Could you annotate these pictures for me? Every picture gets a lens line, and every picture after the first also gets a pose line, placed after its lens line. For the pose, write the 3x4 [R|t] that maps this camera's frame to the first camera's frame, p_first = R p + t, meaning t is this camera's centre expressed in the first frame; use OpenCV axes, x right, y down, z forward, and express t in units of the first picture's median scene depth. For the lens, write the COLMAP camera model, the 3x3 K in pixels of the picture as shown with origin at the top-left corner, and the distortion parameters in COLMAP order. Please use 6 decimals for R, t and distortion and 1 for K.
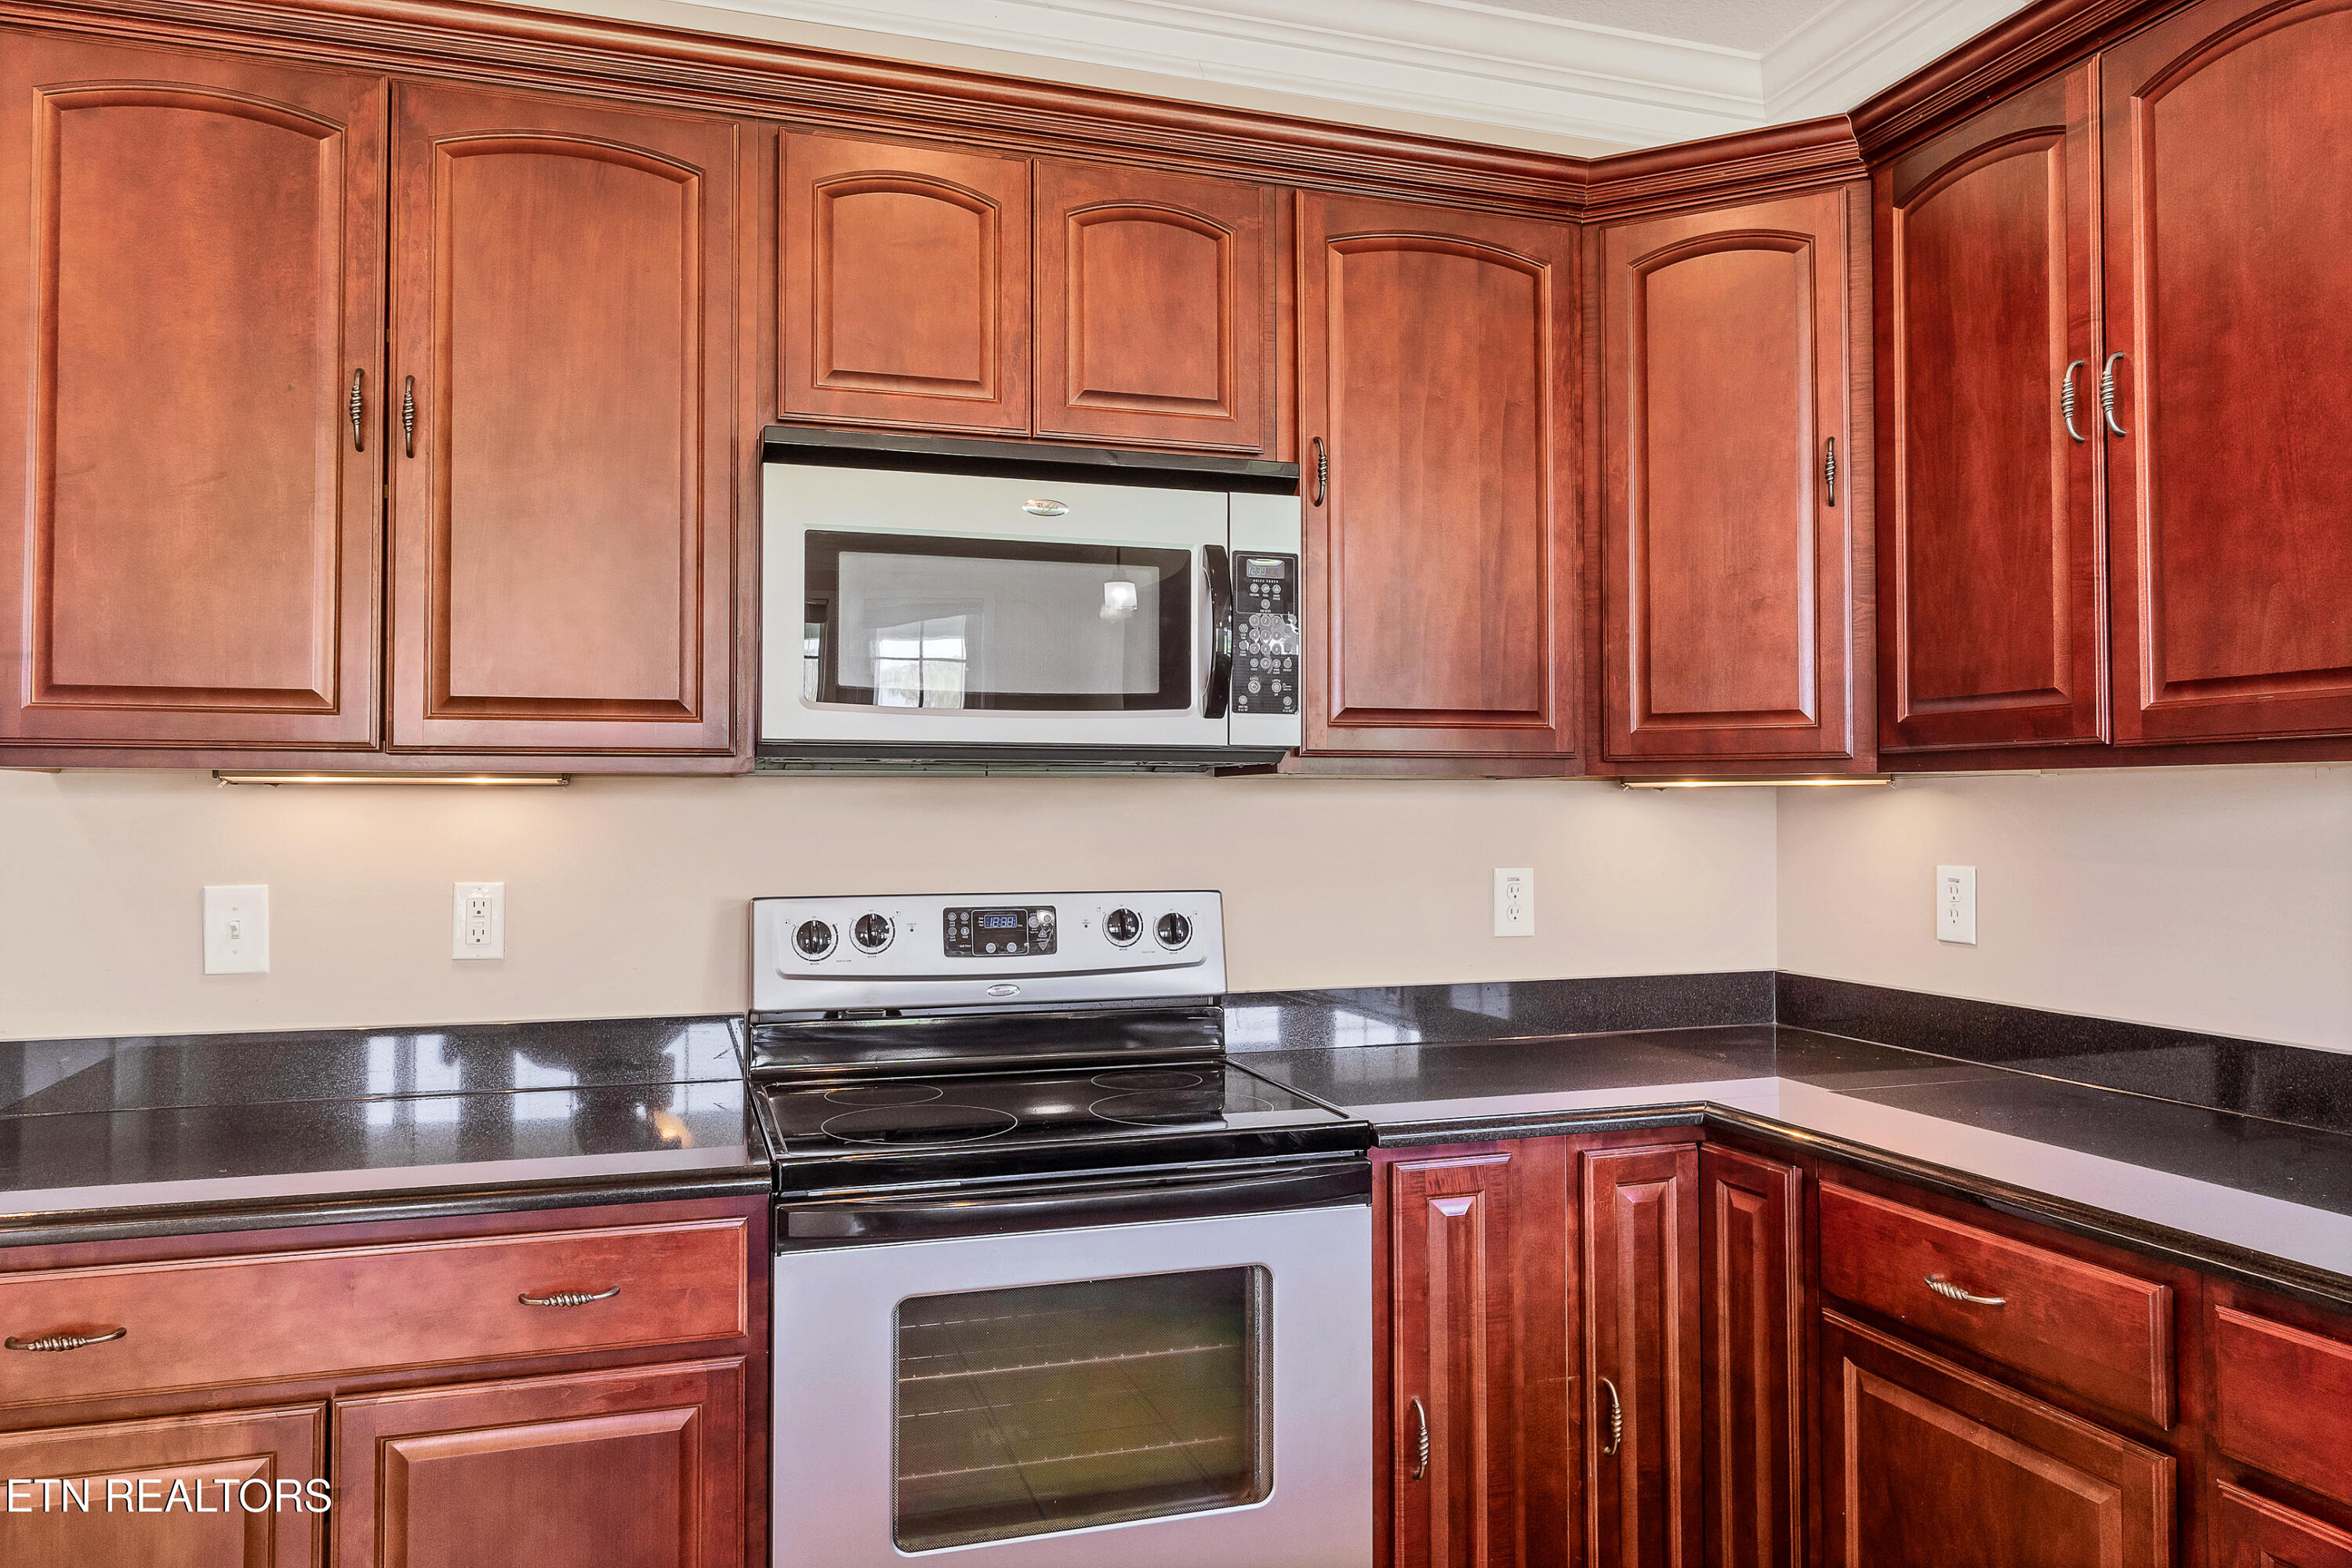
lens RADIAL K [[1574.4, 0, 1183.0], [0, 1574.4, 772.5], [0, 0, 1]] dist [-0.004962, 0.004491]
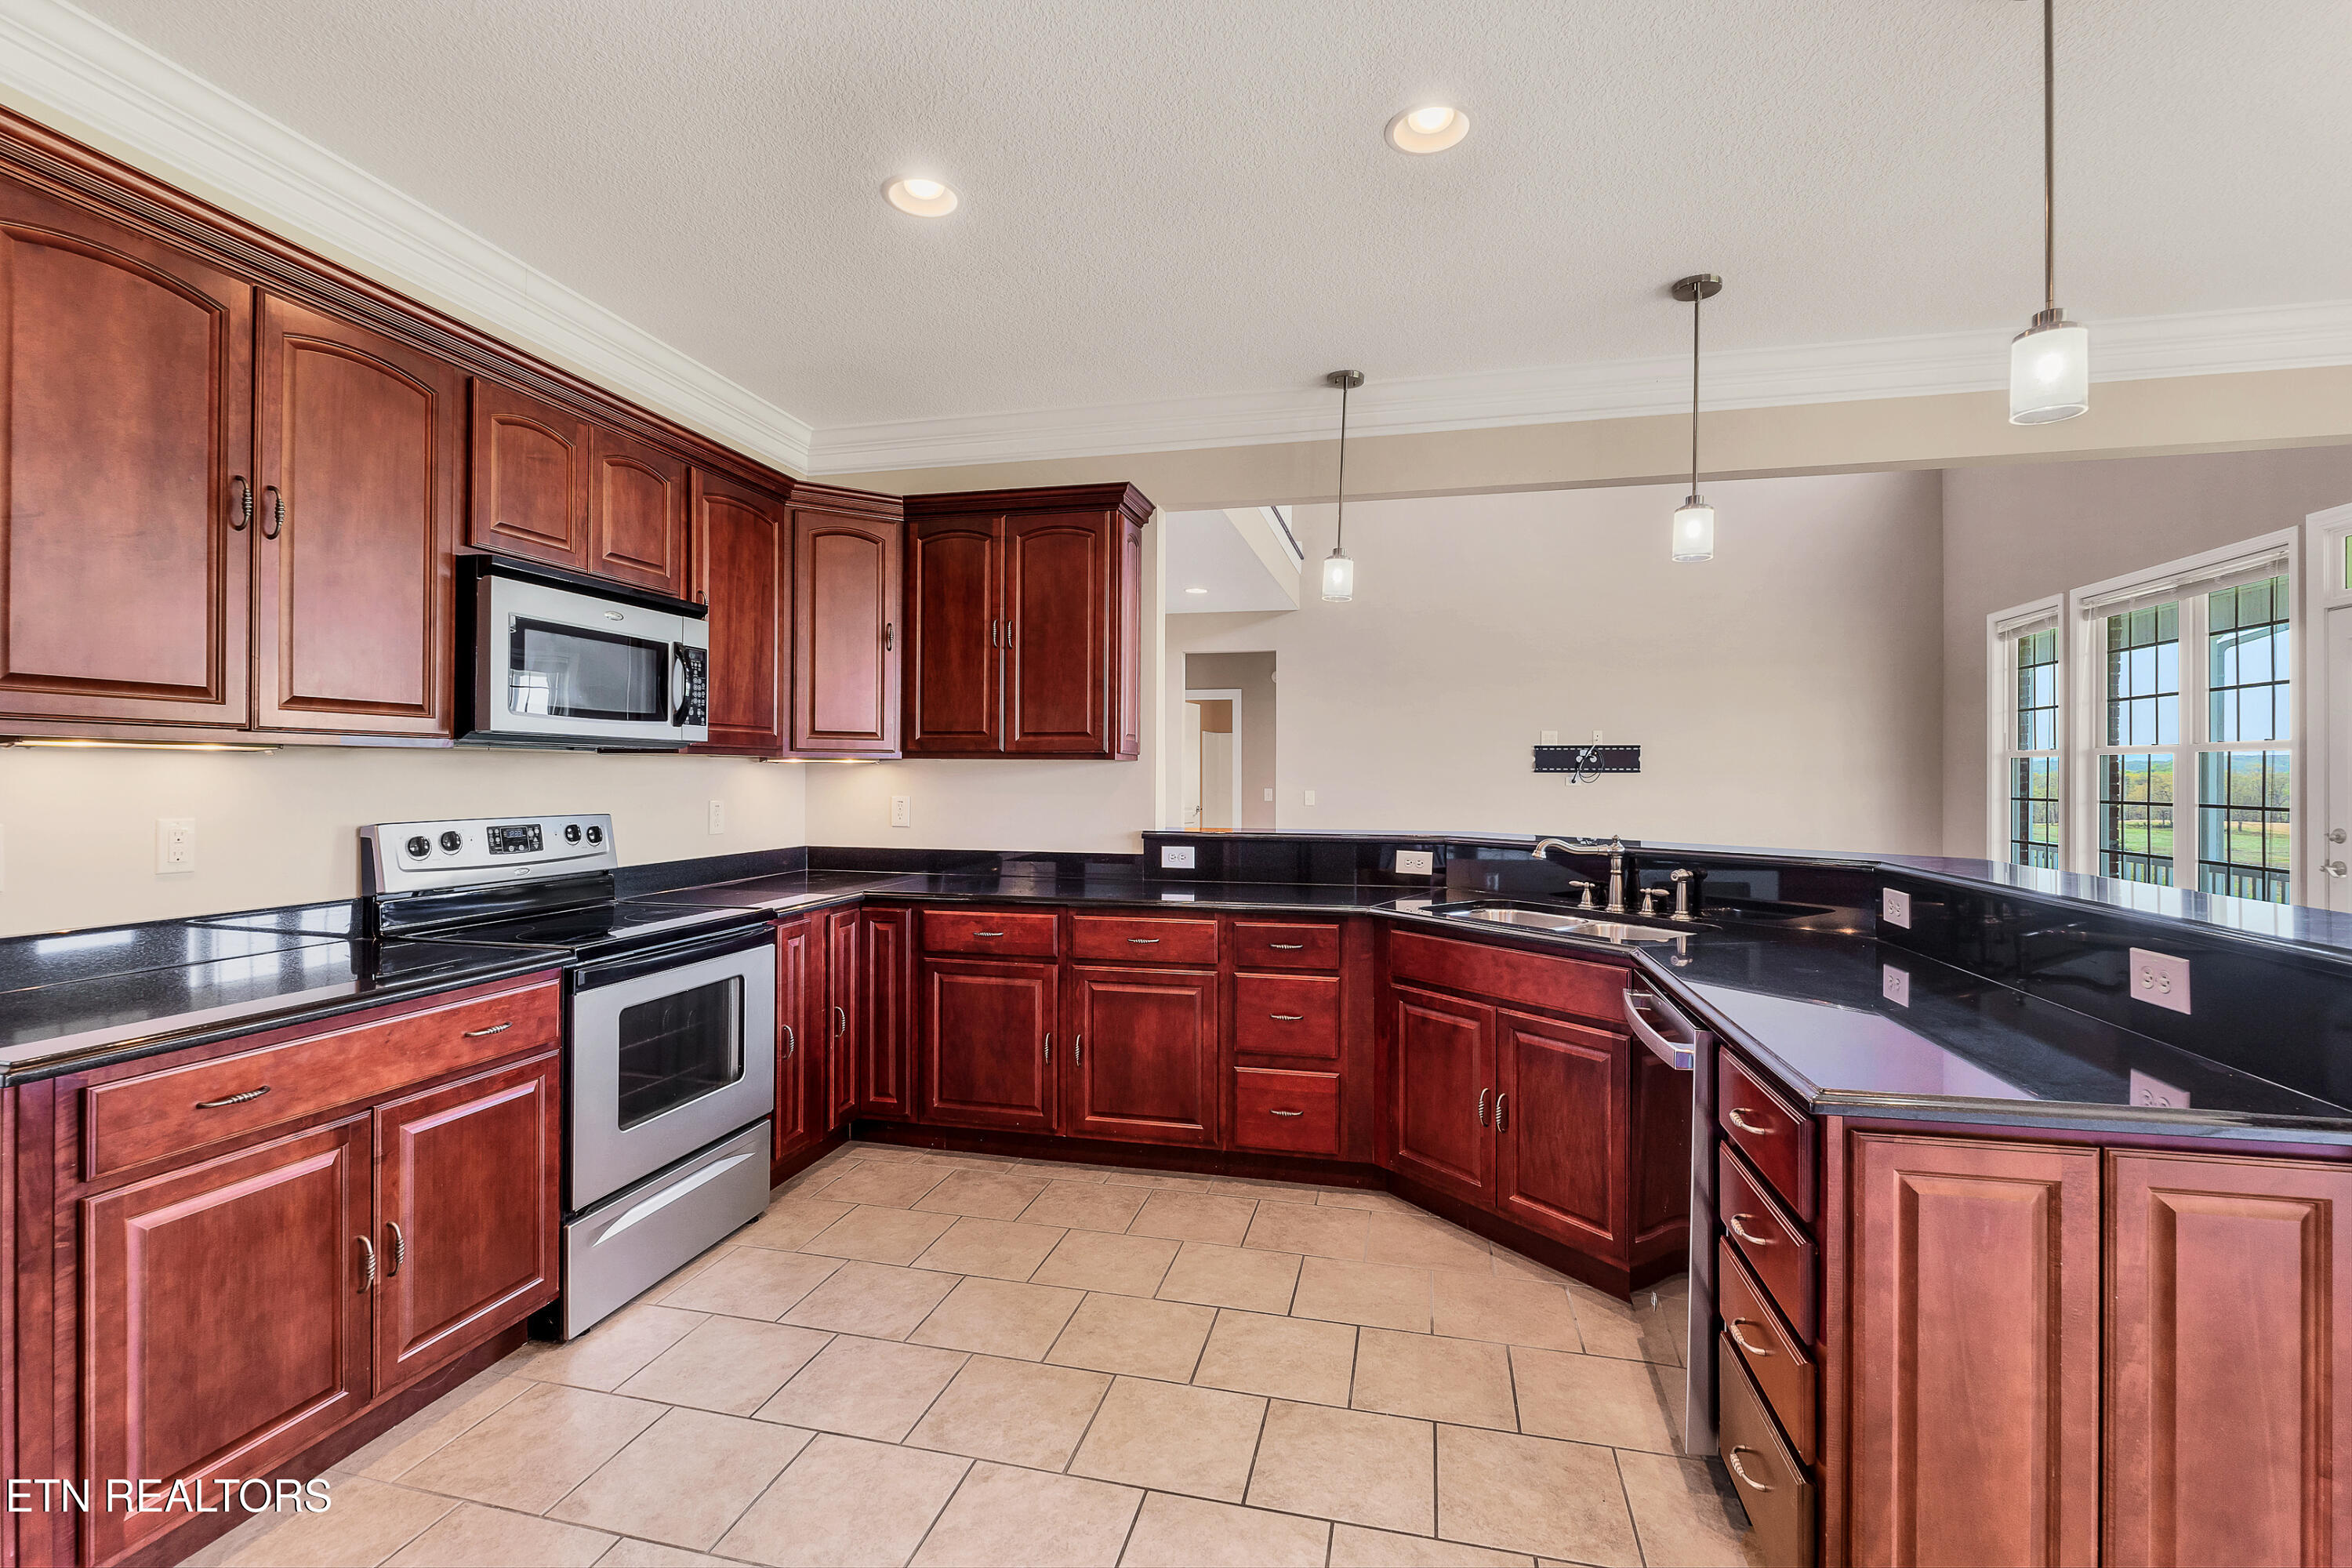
lens RADIAL K [[1049.2, 0, 1158.1], [0, 1049.2, 774.7], [0, 0, 1]] dist [-0.006037, 0.001619]
pose [[0.532573, 0.005038, 0.846369, -0.828456], [-0.026904, 0.999578, 0.010979, -0.004197], [-0.845956, -0.028618, 0.532484, -0.265465]]
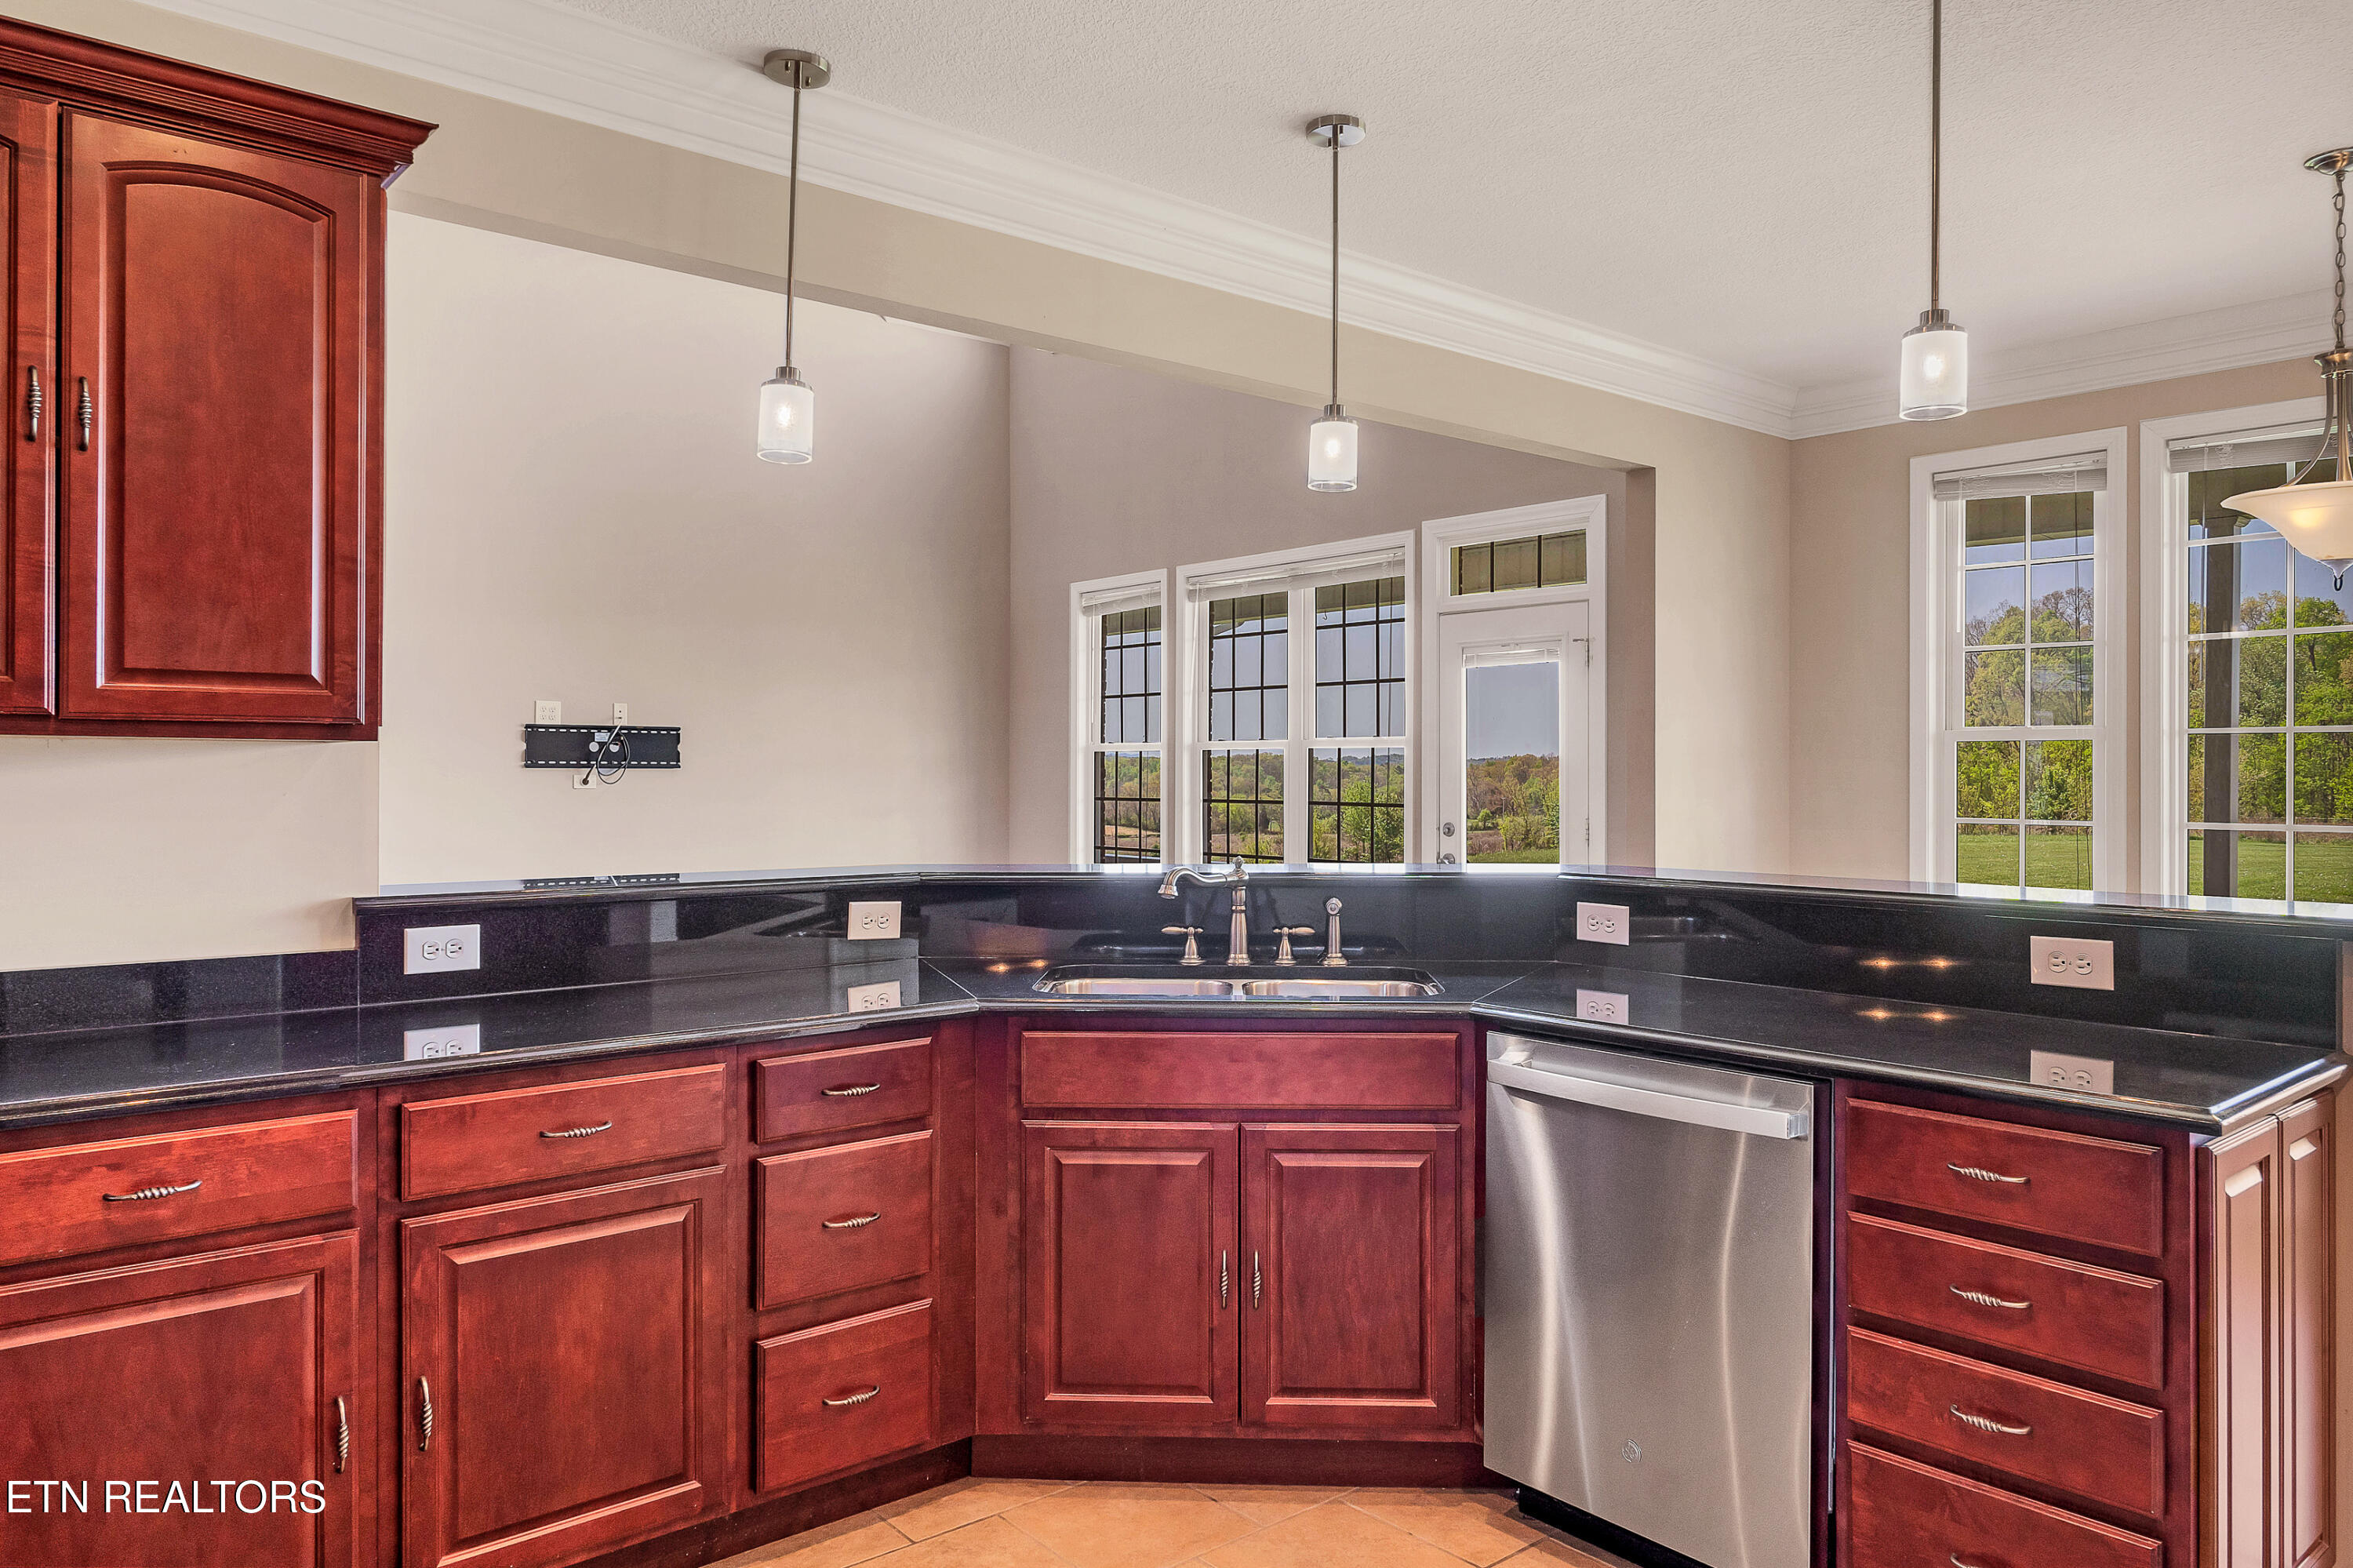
lens RADIAL K [[1575.2, 0, 1179.9], [0, 1575.2, 774.9], [0, 0, 1]] dist [-0.004962, 0.004491]
pose [[-0.372753, 0.002644, 0.927927, -0.686808], [-0.023714, 0.999642, -0.012375, 0.017552], [-0.927628, -0.026618, -0.372557, 0.600773]]
